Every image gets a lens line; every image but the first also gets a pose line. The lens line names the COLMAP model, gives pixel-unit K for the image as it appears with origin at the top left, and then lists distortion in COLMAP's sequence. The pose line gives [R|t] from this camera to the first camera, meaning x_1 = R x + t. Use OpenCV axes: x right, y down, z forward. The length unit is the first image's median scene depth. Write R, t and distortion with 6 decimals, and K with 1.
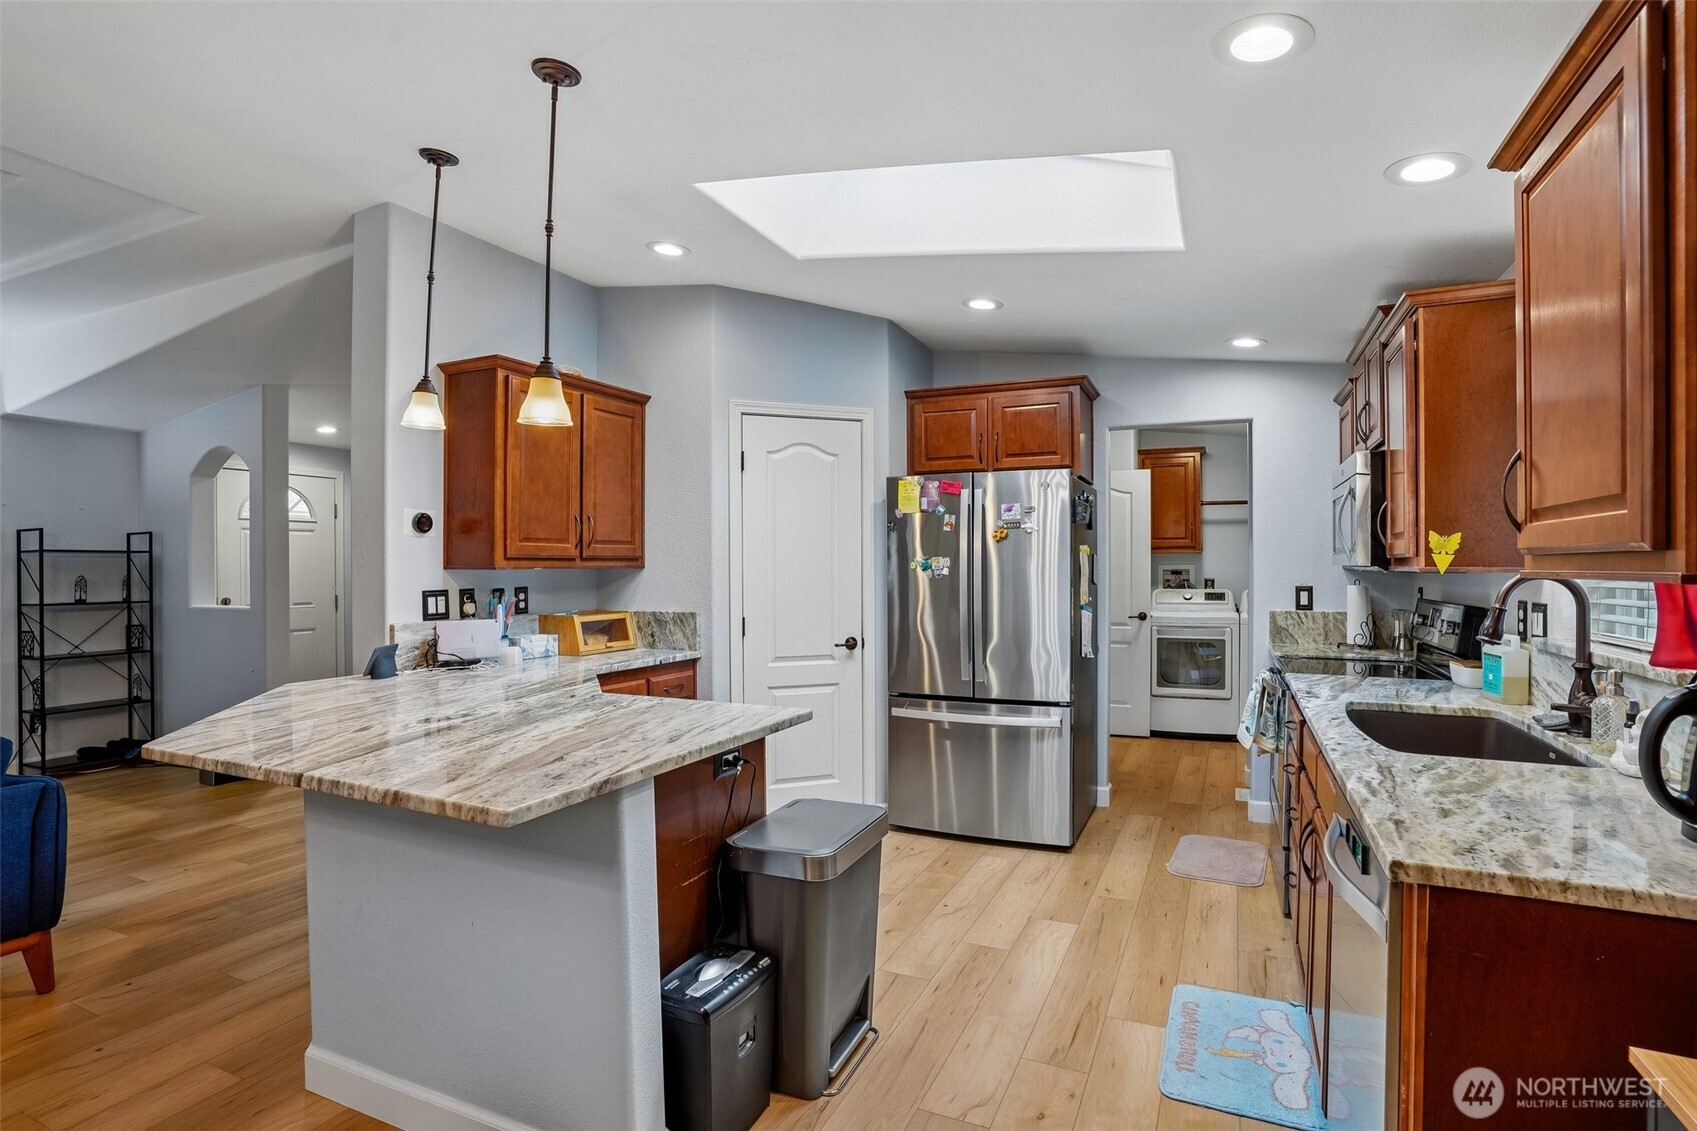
lens RADIAL K [[814.5, 0, 855.6], [0, 814.5, 560.8], [0, 0, 1]] dist [0.003391, 0.000633]
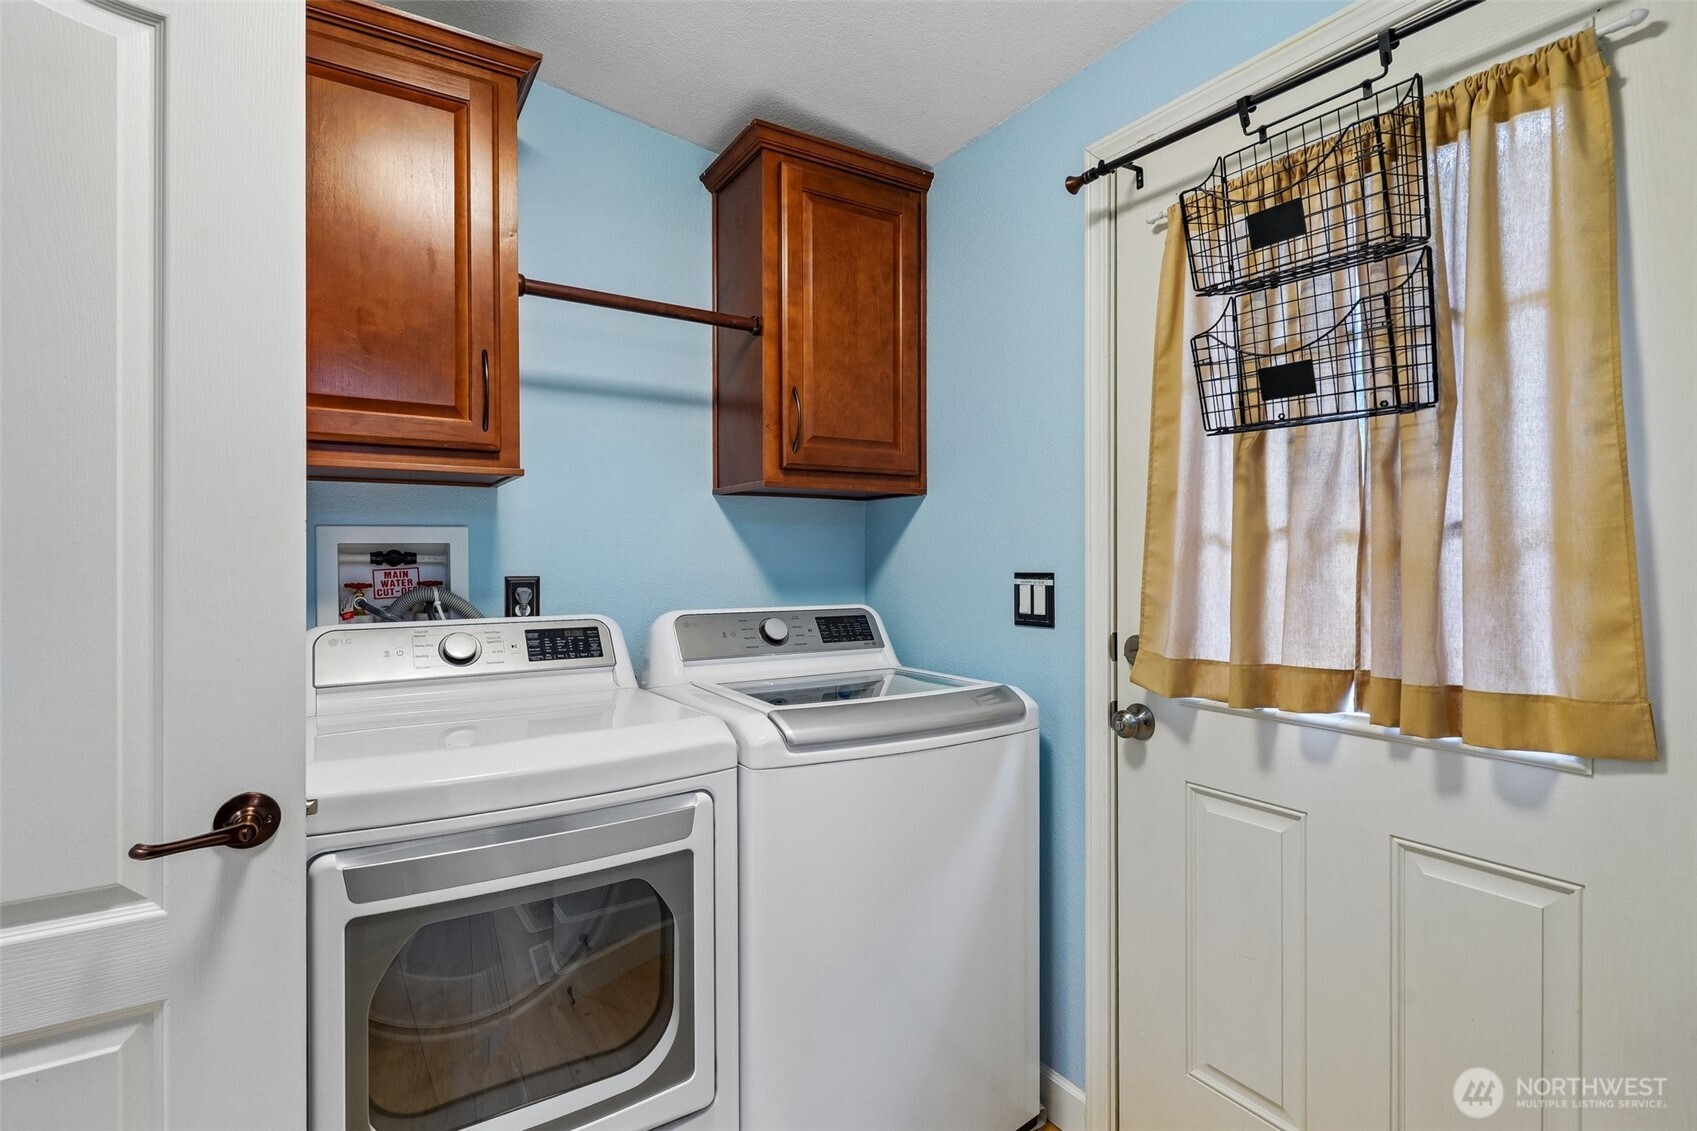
lens RADIAL K [[814.5, 0, 860.6], [0, 814.5, 562.0], [0, 0, 1]] dist [0.003391, 0.000633]
pose [[0.546101, 0.000236, 0.837719, 0.265055], [0.002084, 0.999996, -0.001640, 0.017250], [-0.837717, 0.002641, 0.546099, 0.758756]]
